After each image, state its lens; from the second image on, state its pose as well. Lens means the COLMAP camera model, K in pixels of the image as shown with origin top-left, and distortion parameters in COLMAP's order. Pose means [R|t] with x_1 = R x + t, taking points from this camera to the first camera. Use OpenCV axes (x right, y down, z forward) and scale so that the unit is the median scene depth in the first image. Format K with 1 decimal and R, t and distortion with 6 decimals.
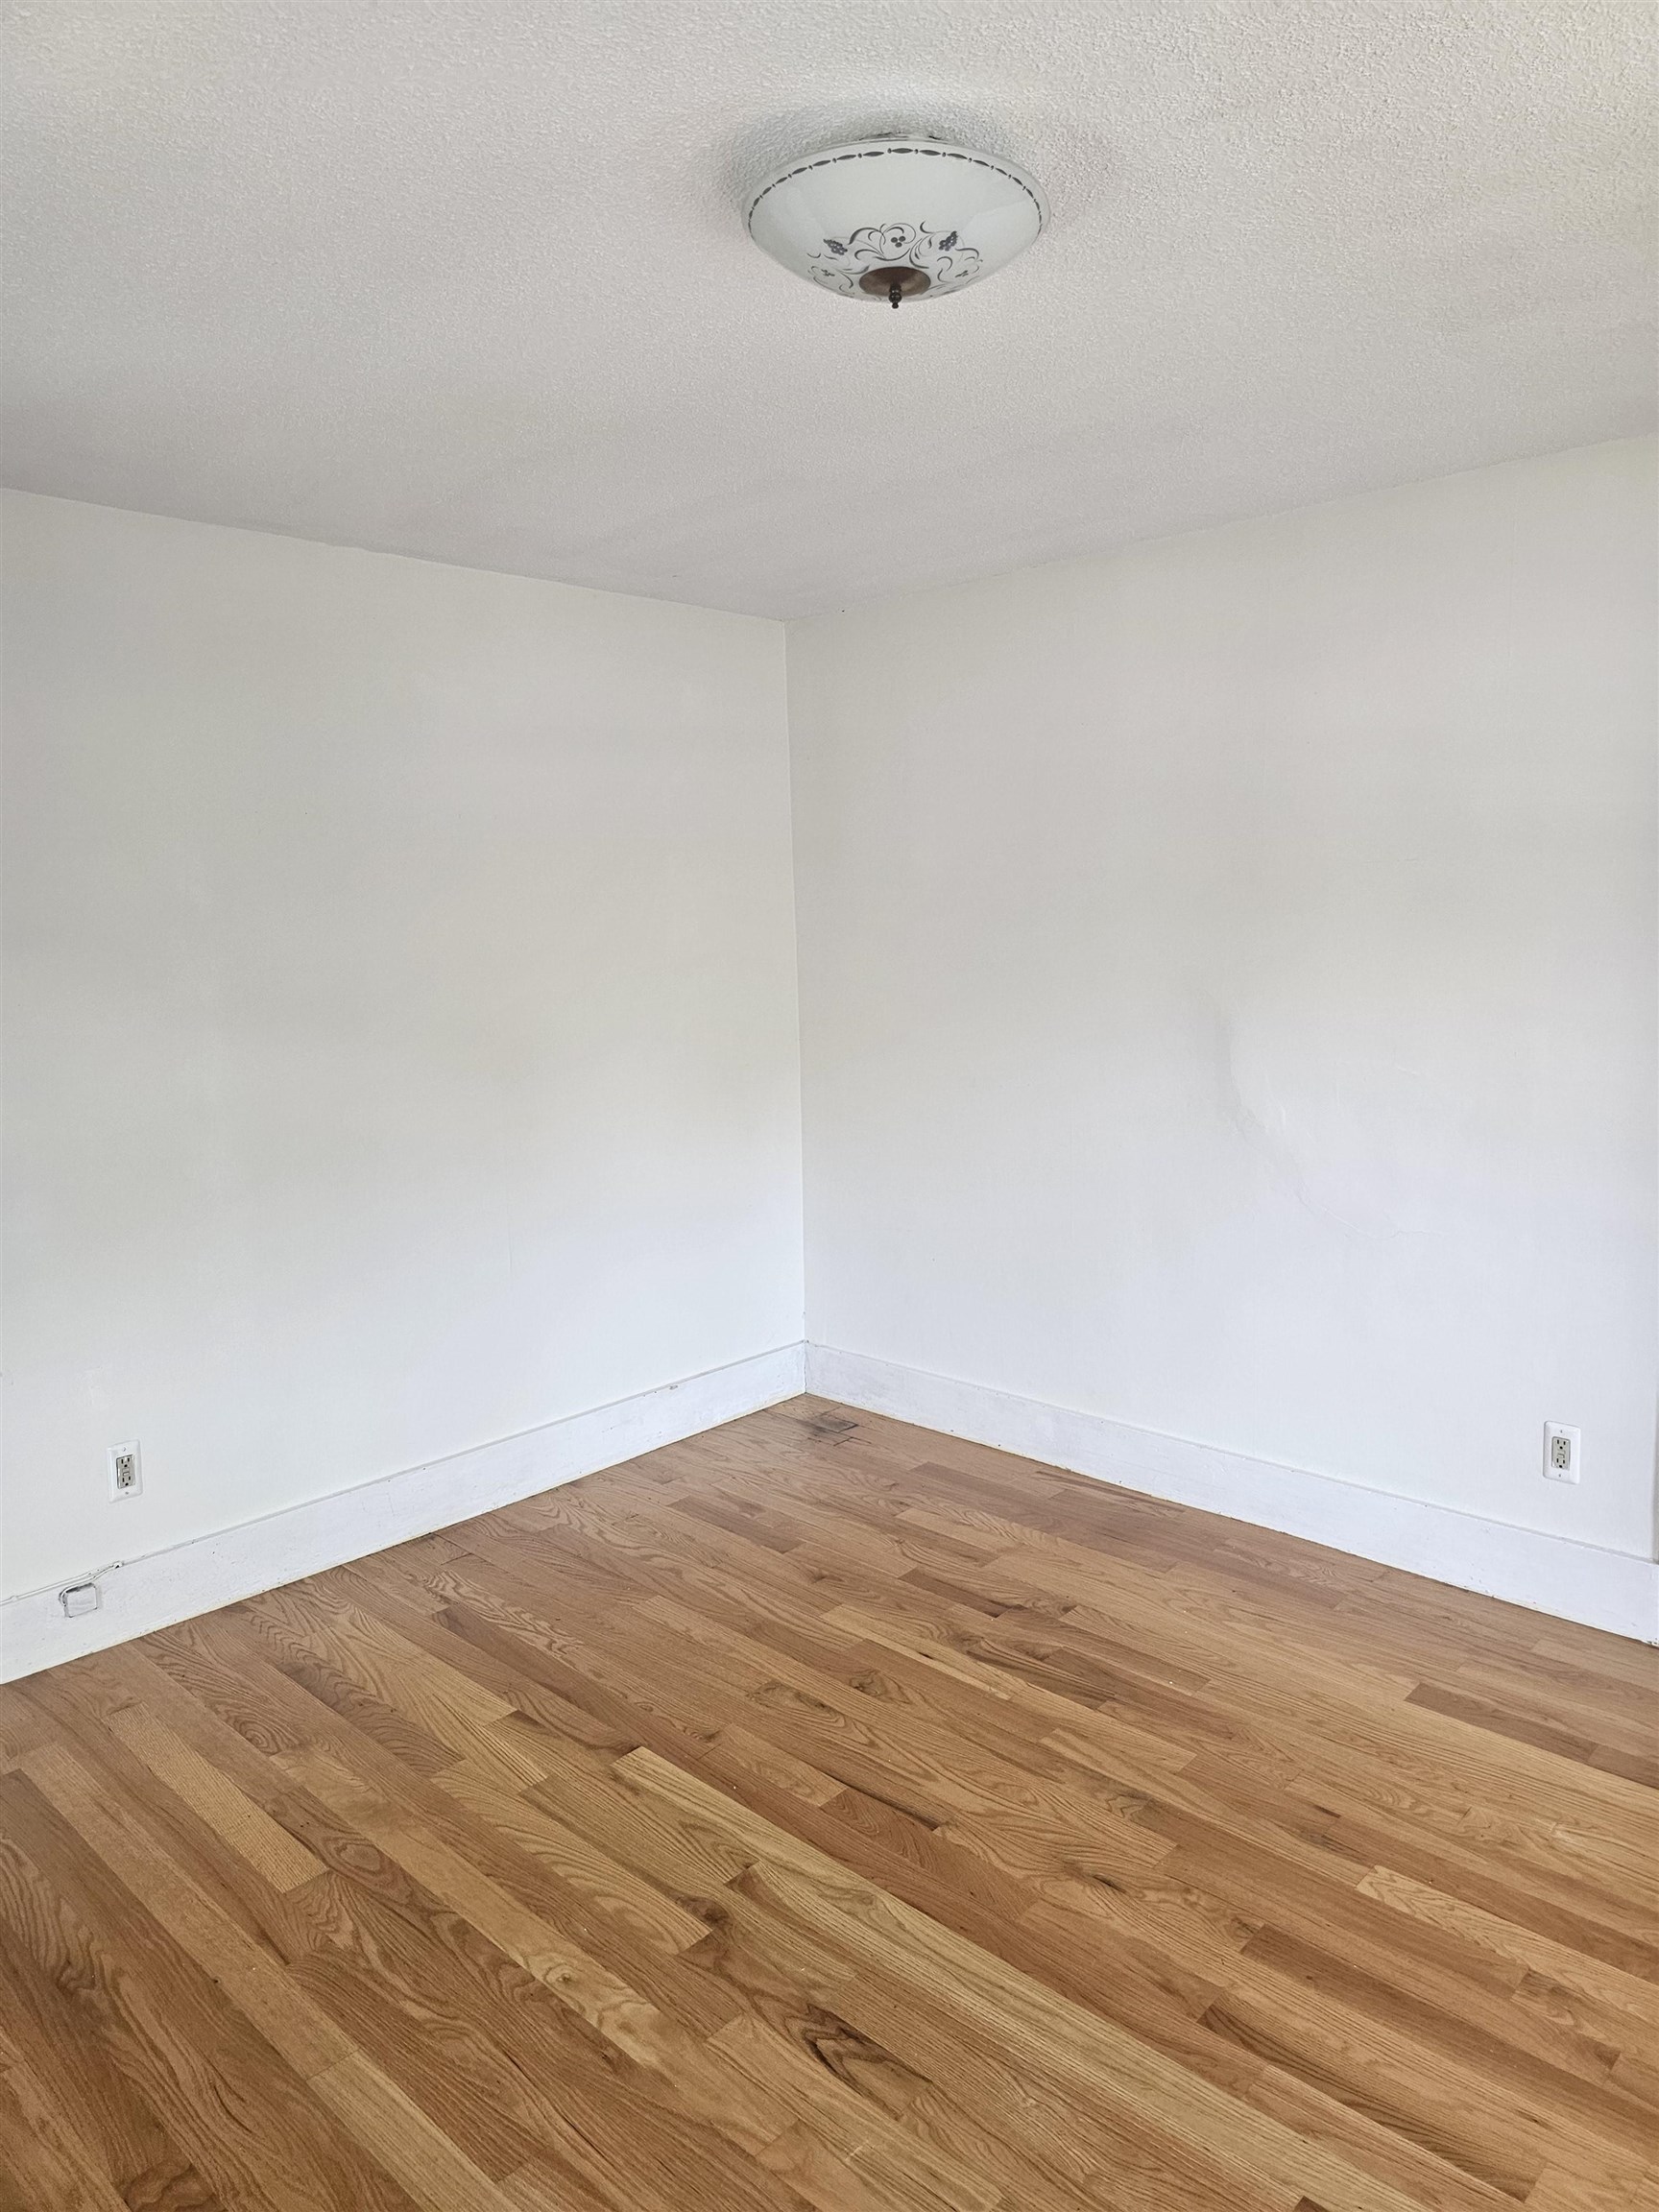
lens RADIAL K [[1483.2, 0, 839.6], [0, 1483.2, 1110.5], [0, 0, 1]] dist [0.036988, -0.036173]
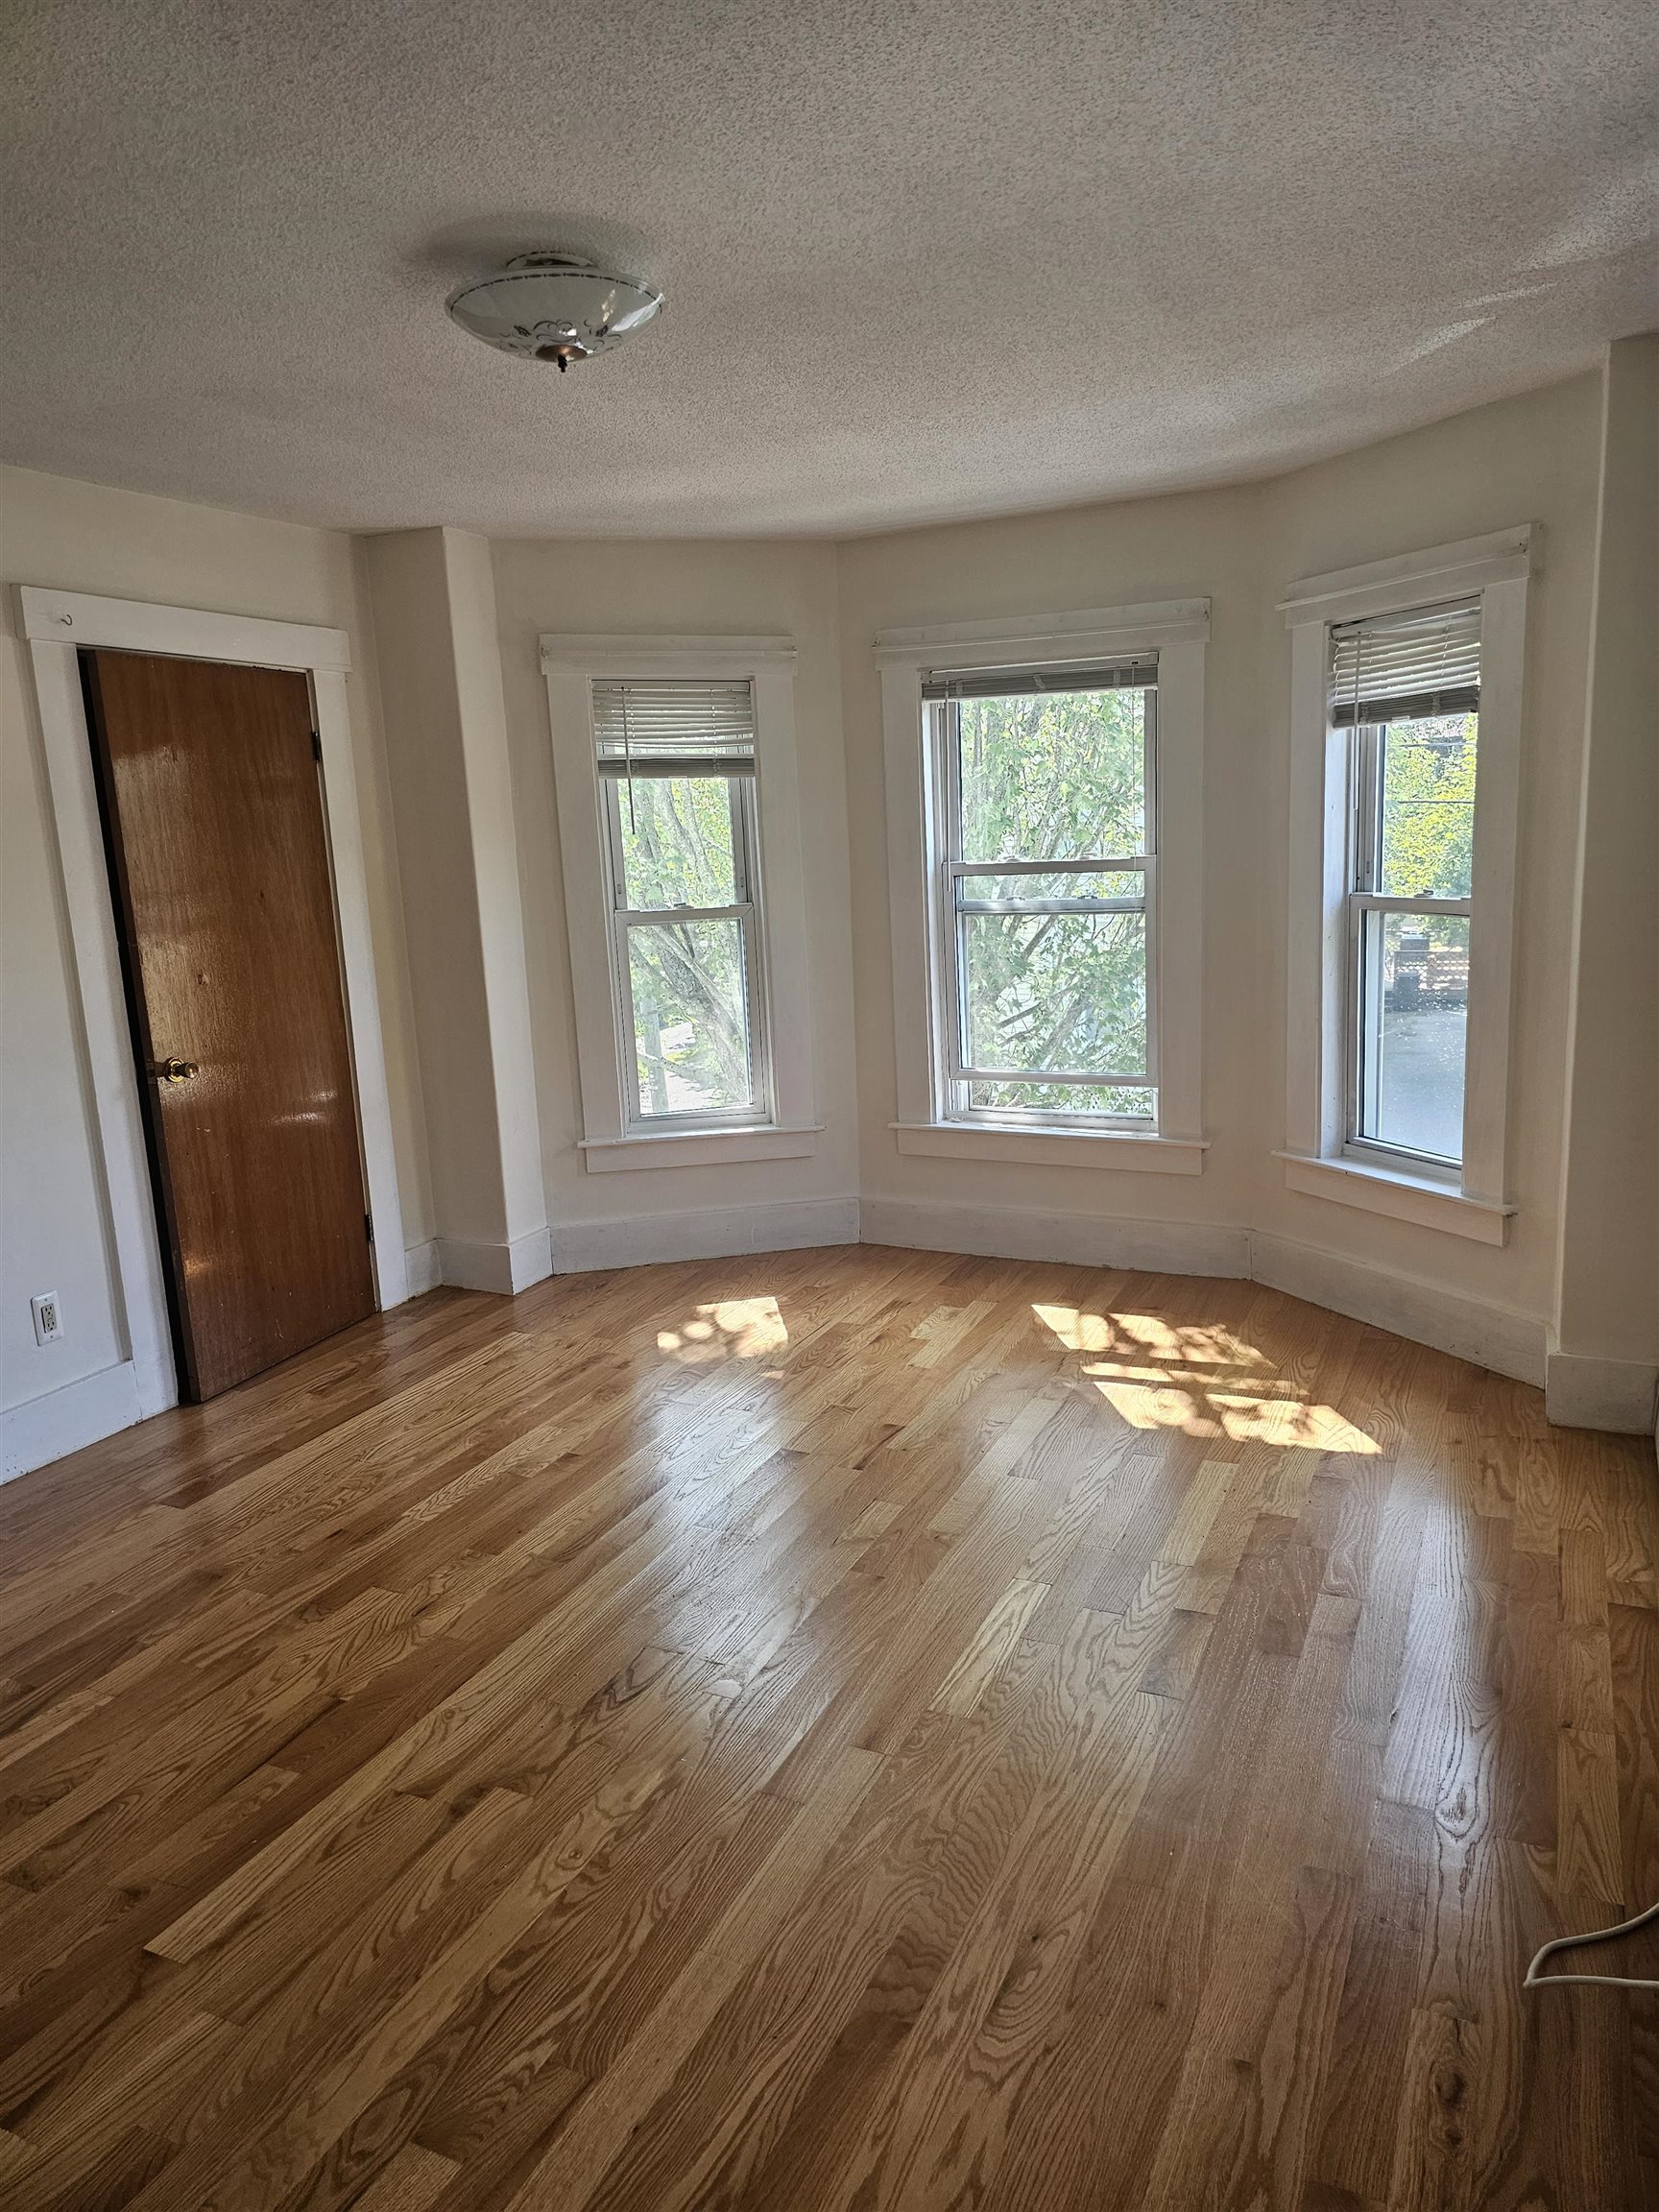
lens RADIAL K [[1483.2, 0, 844.3], [0, 1483.2, 1109.7], [0, 0, 1]] dist [0.036988, -0.036173]
pose [[-0.307088, -0.156808, 0.938674, -1.021684], [0.186417, 0.957313, 0.220909, -0.091904], [-0.933245, 0.242824, -0.264748, 0.888016]]
